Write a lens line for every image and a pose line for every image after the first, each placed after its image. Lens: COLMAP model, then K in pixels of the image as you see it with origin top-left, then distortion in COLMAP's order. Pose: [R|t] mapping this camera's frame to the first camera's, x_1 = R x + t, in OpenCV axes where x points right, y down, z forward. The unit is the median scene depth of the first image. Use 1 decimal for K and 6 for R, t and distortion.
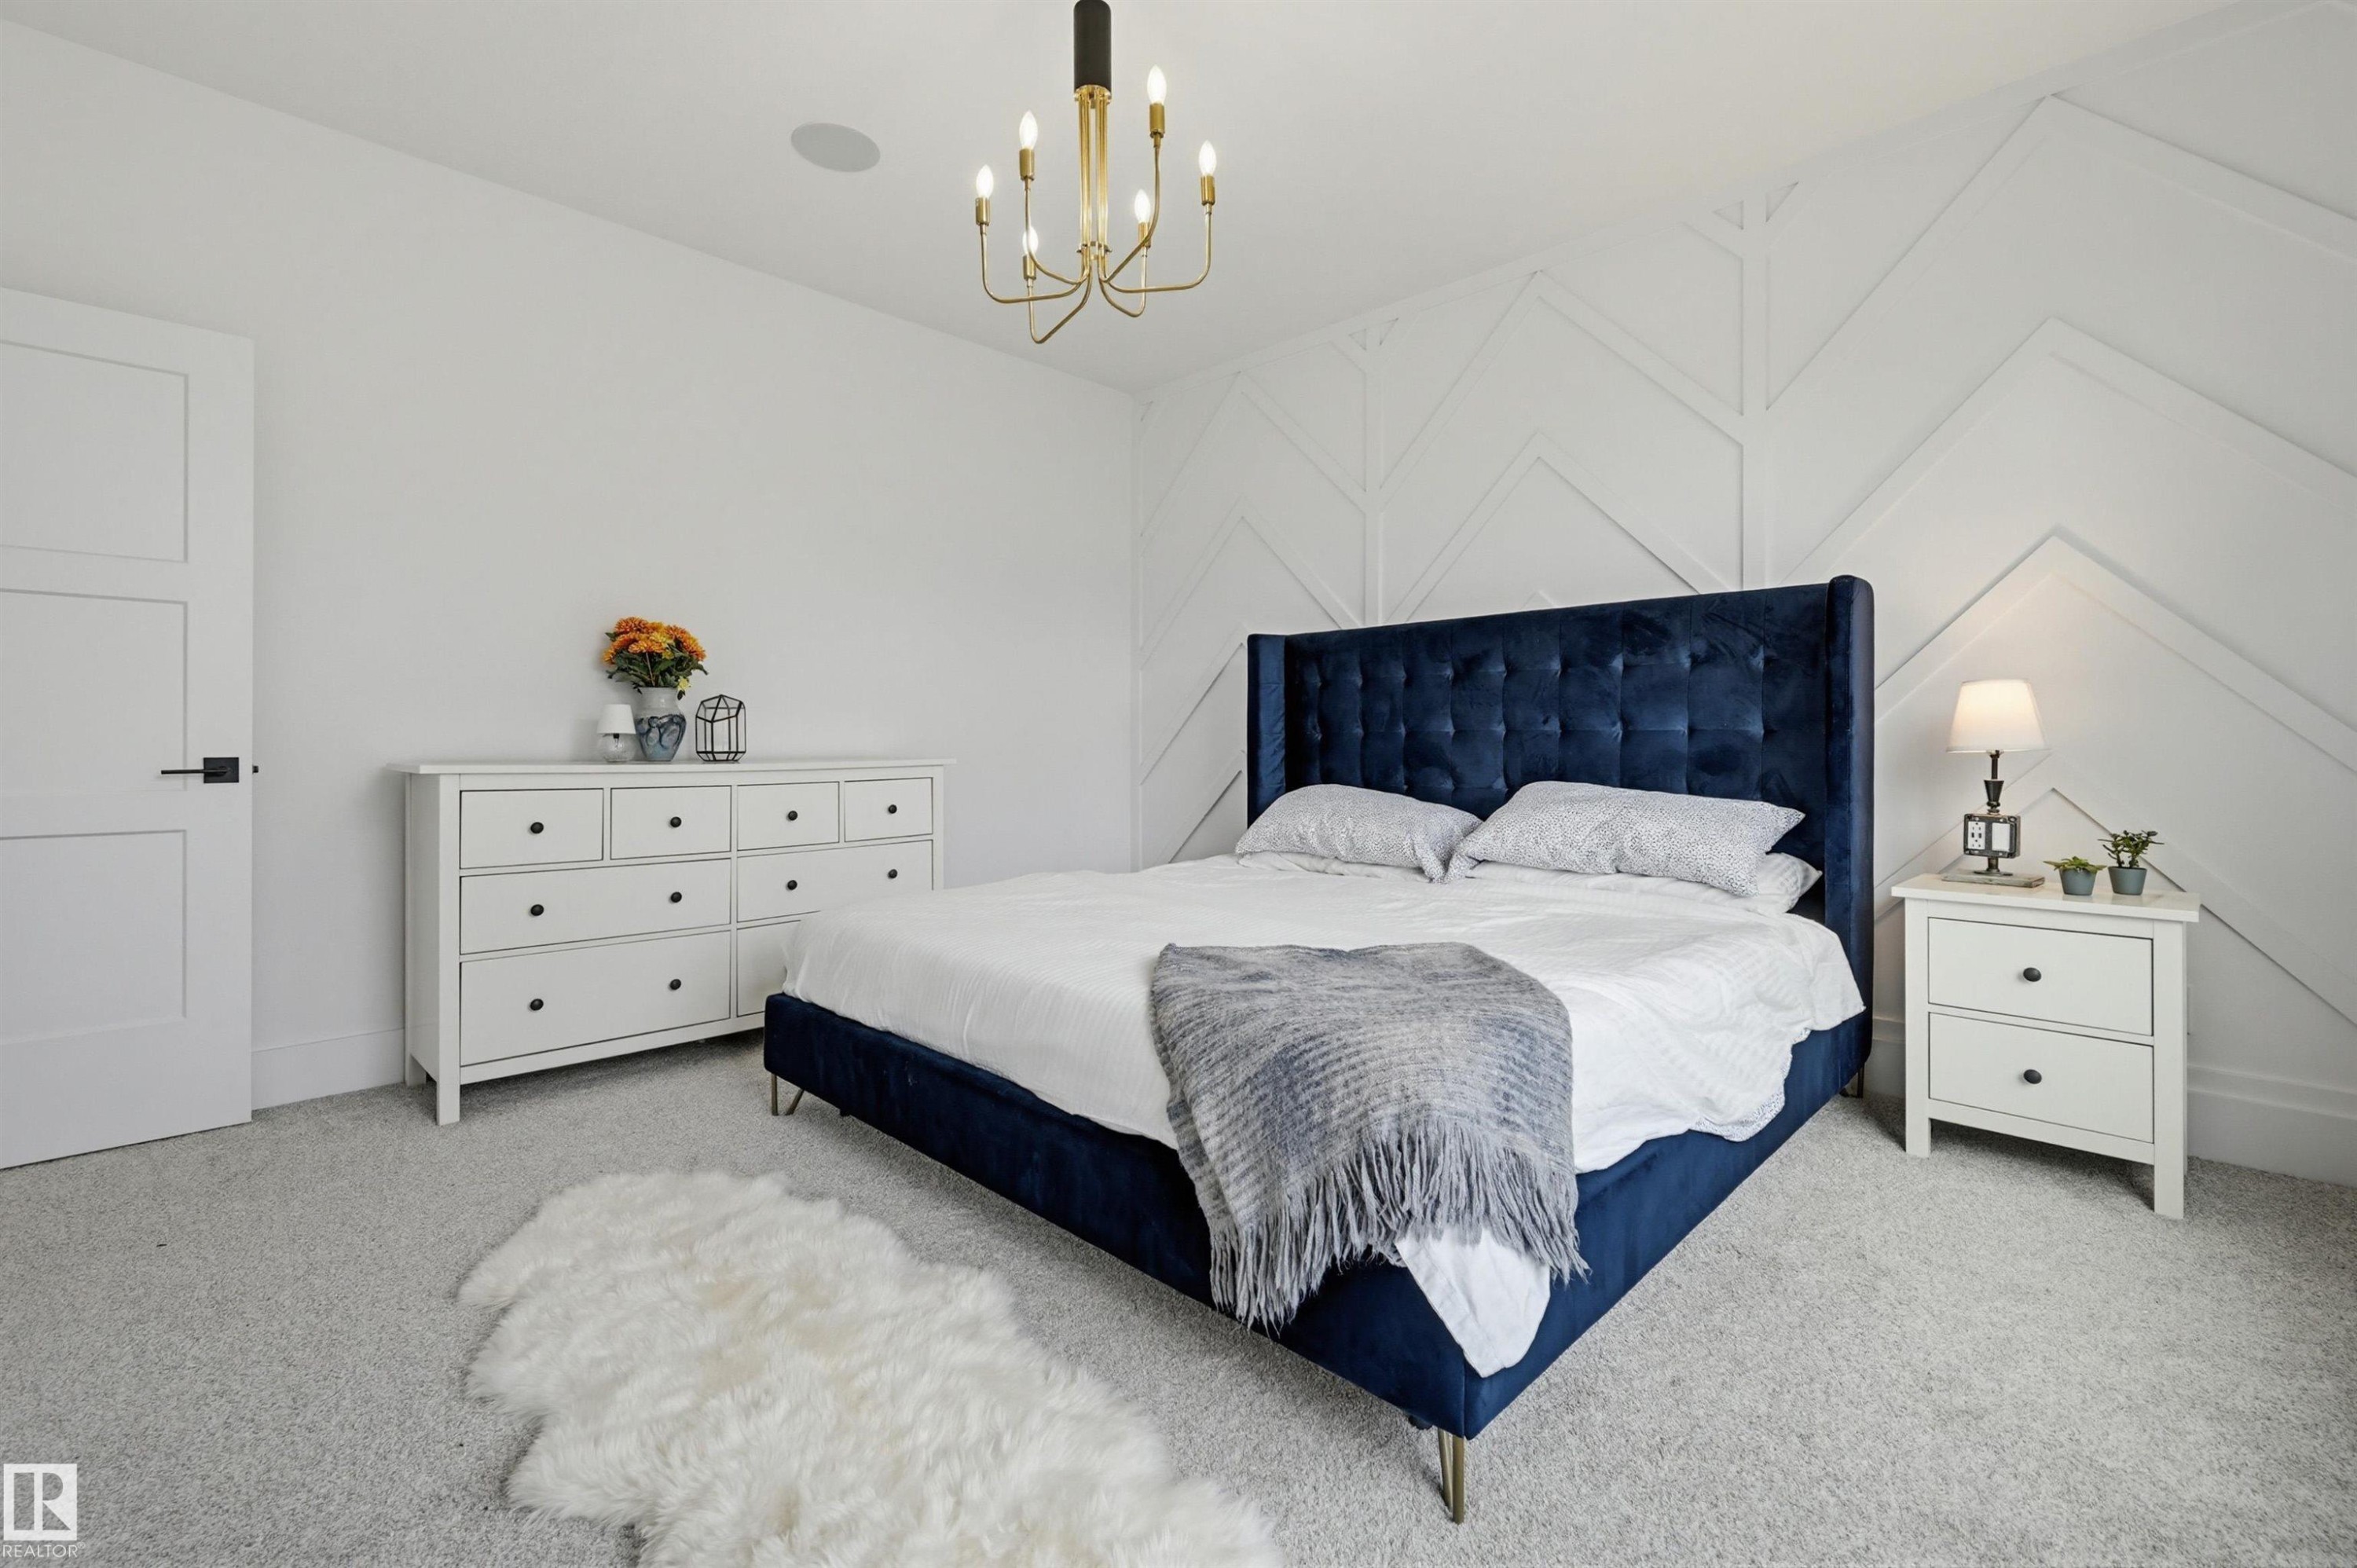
lens RADIAL K [[1014.9, 0, 1179.4], [0, 1014.9, 761.4], [0, 0, 1]] dist [-0.001648, -0.000076]
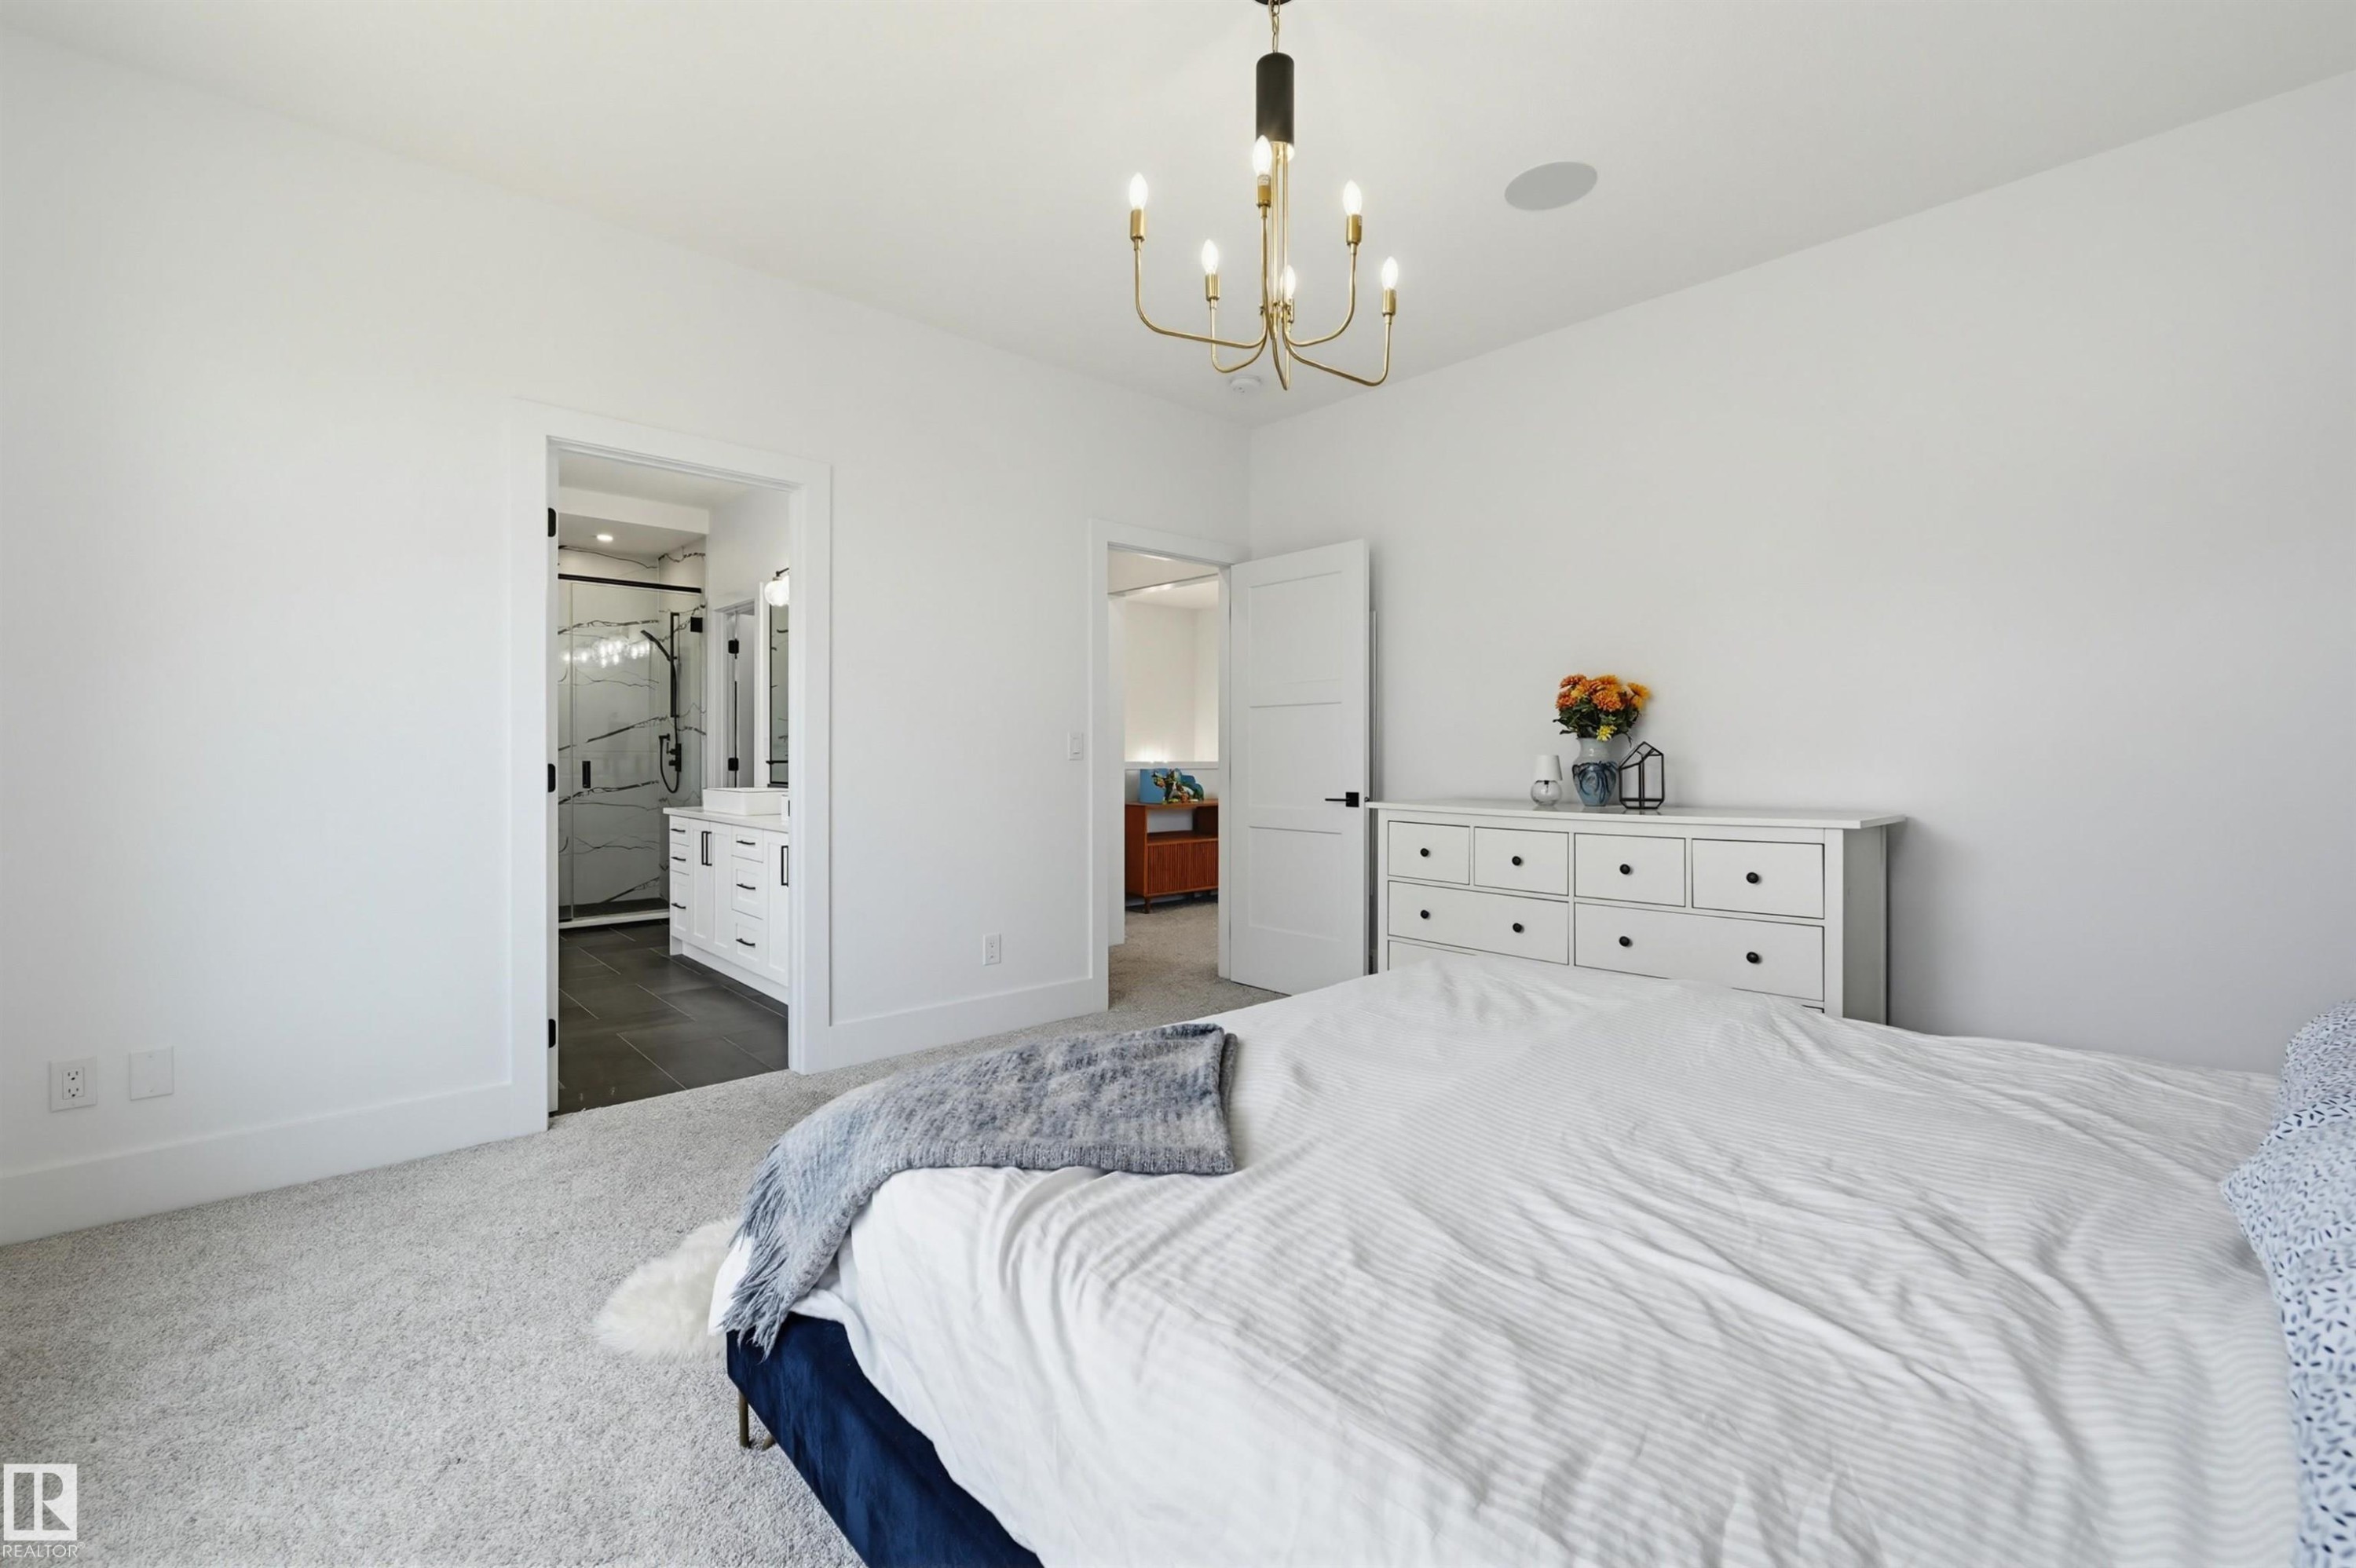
lens RADIAL K [[1014.4, 0, 1178.9], [0, 1014.4, 761.4], [0, 0, 1]] dist [-0.001648, -0.000076]
pose [[-0.065228, -0.017130, -0.997723, 0.578220], [-0.044984, 0.998887, -0.014209, -0.014038], [0.996856, 0.043954, -0.065926, 0.665369]]
